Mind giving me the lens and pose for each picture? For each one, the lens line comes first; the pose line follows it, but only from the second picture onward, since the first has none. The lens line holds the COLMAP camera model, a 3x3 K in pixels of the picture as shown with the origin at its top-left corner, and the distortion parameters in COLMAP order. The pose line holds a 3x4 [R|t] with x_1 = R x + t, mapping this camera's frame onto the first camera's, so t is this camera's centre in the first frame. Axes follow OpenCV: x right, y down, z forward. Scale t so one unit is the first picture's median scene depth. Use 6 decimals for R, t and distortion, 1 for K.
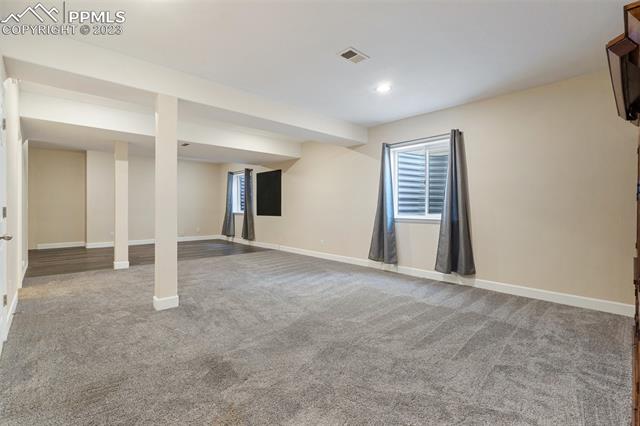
lens RADIAL K [[291.1, 0, 316.9], [0, 291.1, 208.1], [0, 0, 1]] dist [-0.004756, 0.000799]
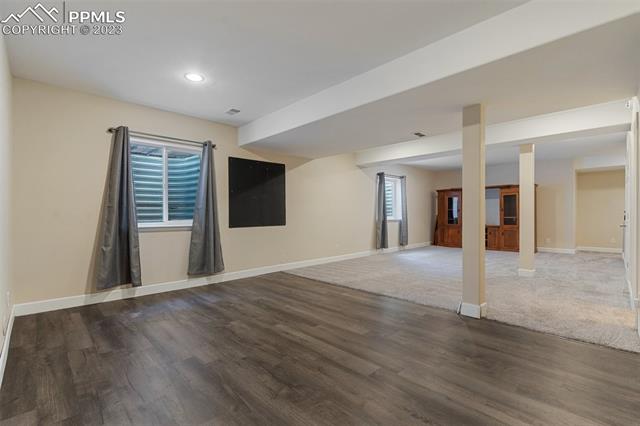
lens RADIAL K [[291.1, 0, 315.3], [0, 291.1, 214.8], [0, 0, 1]] dist [-0.004756, 0.000799]
pose [[-0.021259, -0.008620, 0.999737, -0.603309], [0.005464, 0.999947, 0.008738, -0.004274], [-0.999759, 0.005648, -0.021211, 0.632632]]
